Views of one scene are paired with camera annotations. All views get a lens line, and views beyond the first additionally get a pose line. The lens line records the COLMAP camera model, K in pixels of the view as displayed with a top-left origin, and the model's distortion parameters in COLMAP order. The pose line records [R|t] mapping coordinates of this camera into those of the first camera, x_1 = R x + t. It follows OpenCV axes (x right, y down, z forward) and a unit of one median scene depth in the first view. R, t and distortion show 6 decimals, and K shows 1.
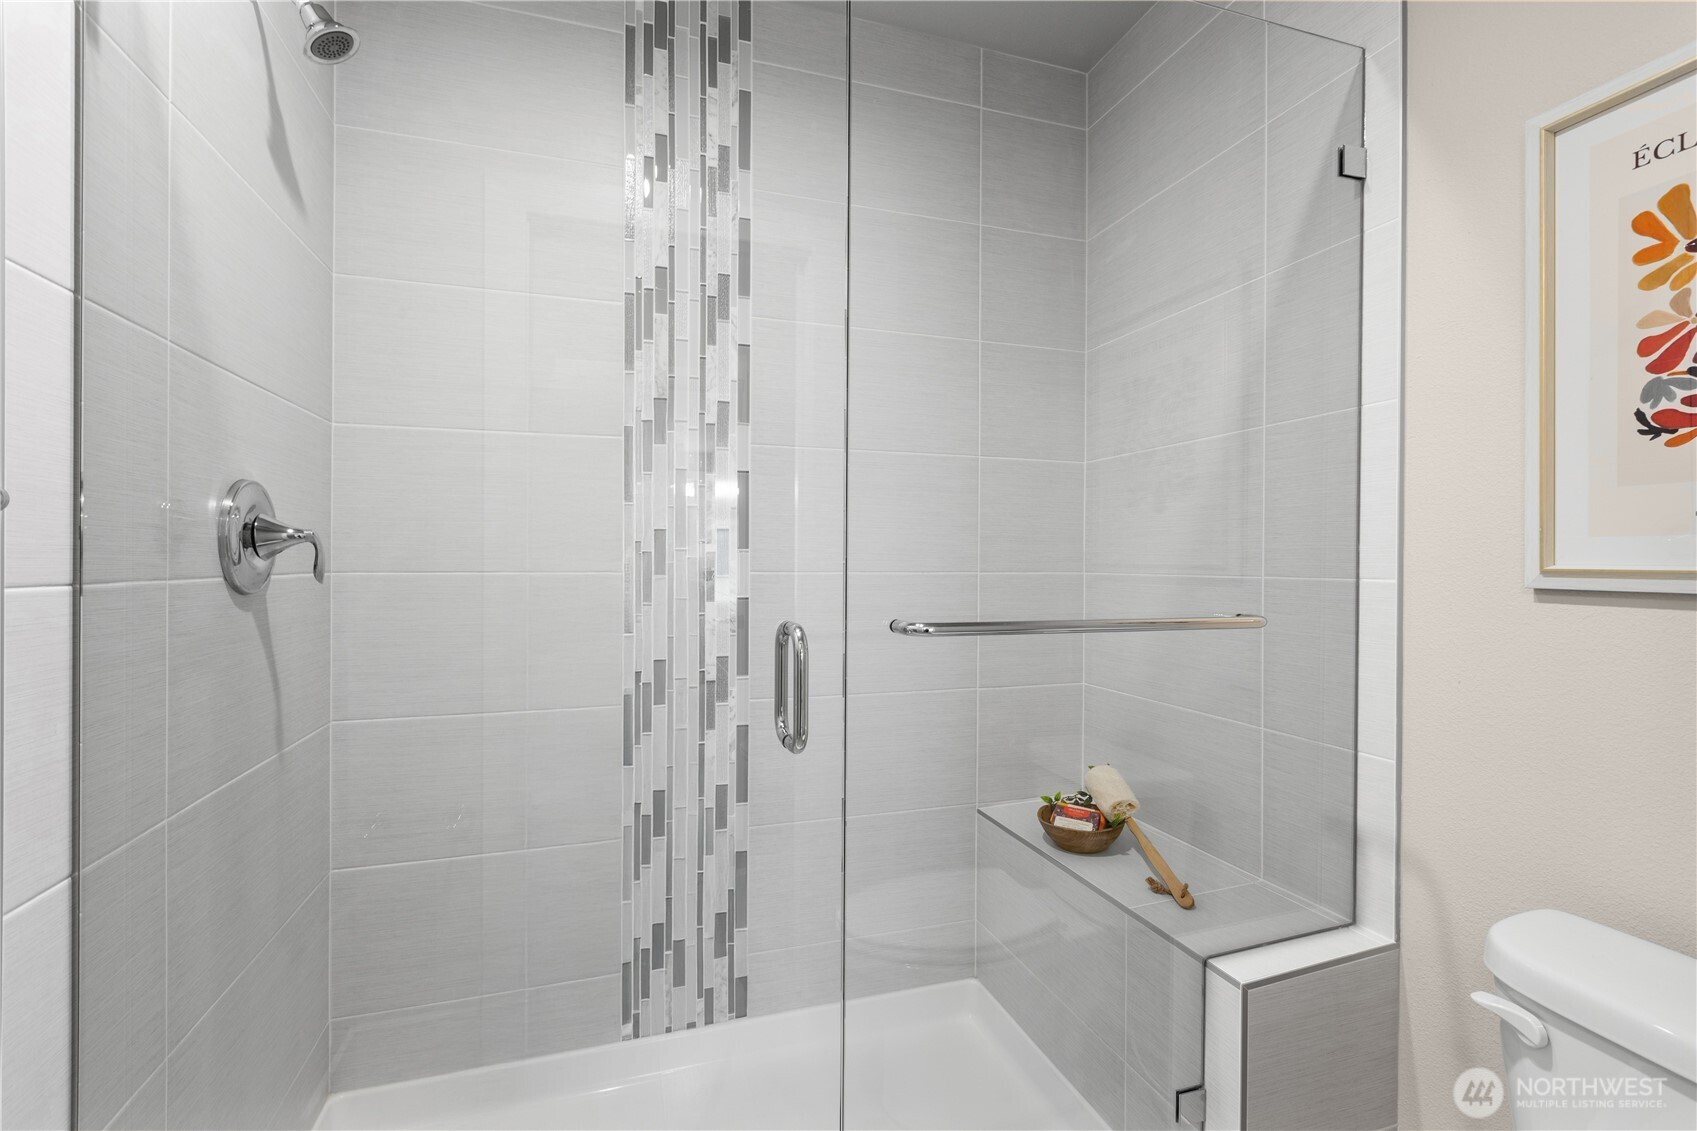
lens RADIAL K [[774.5, 0, 845.5], [0, 774.5, 568.3], [0, 0, 1]] dist [-0.001597, -0.000724]
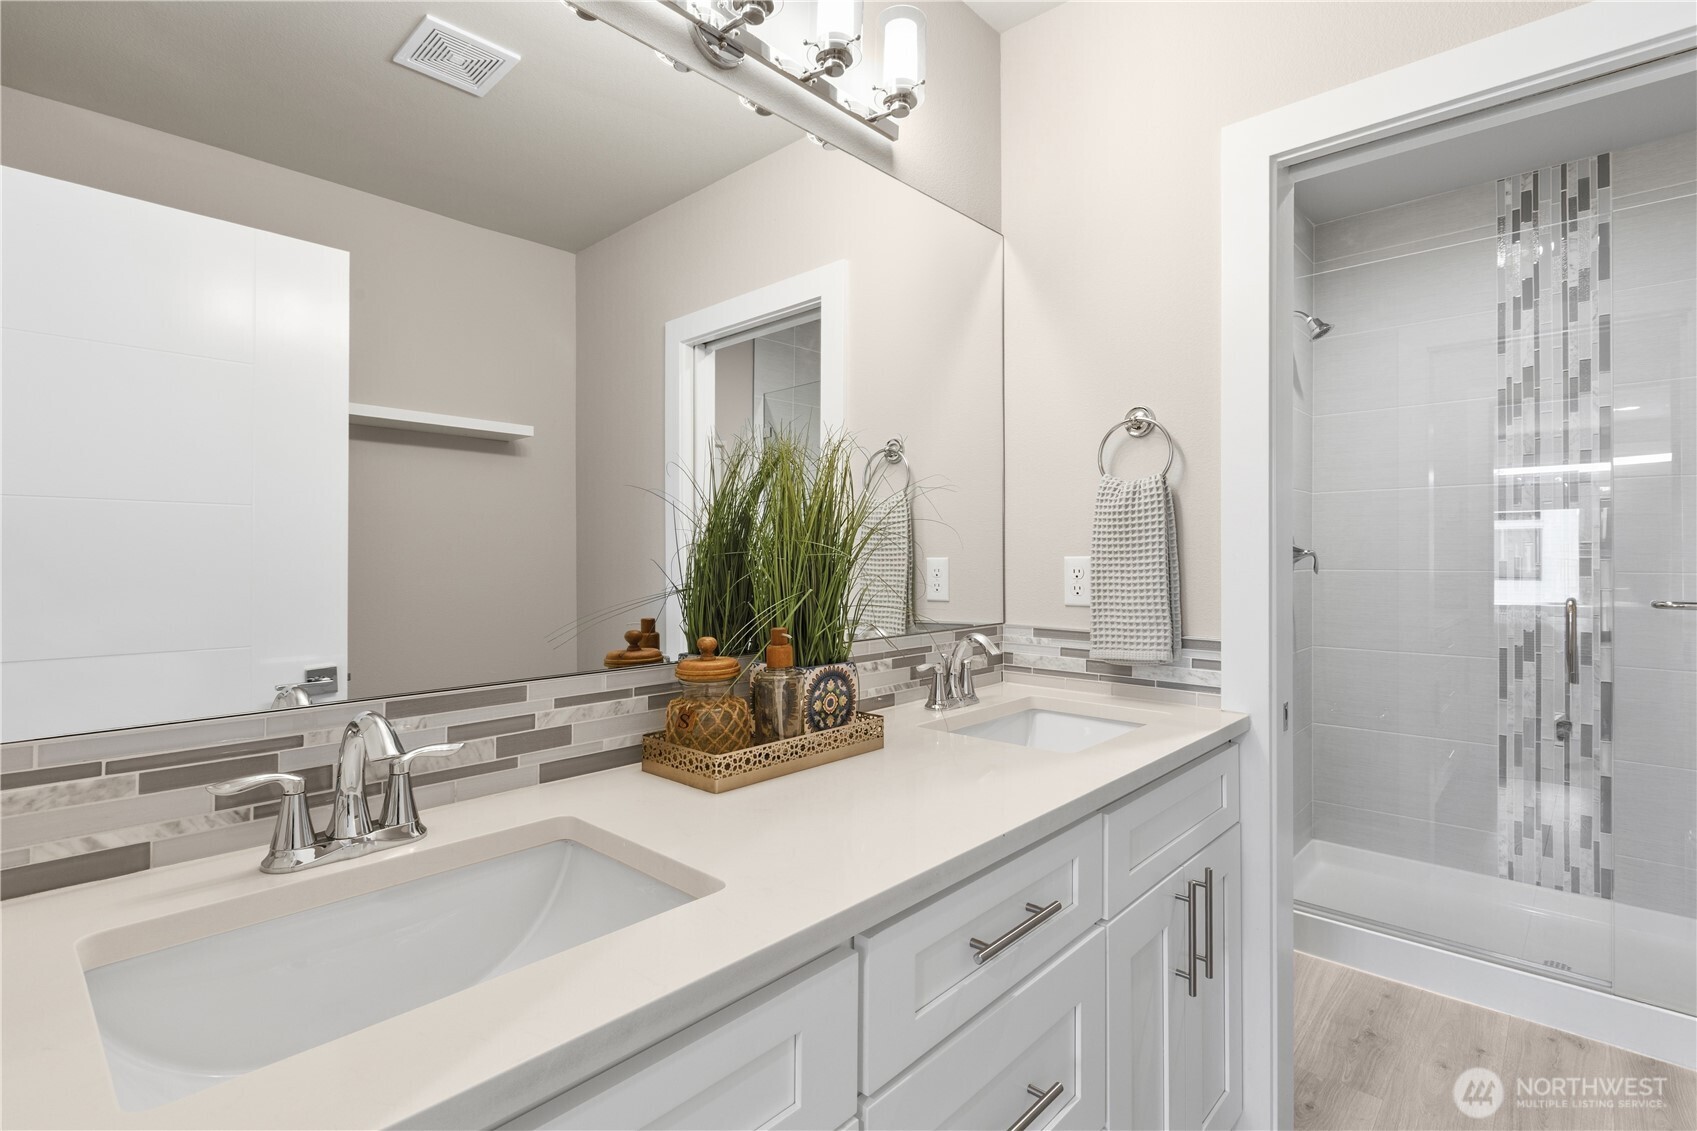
lens RADIAL K [[774.5, 0, 857.0], [0, 774.5, 553.1], [0, 0, 1]] dist [-0.001597, -0.000724]
pose [[0.588812, -0.006032, -0.808247, 0.196241], [0.003923, 0.999982, -0.004606, -0.027233], [0.808260, -0.000459, 0.588825, -0.894414]]
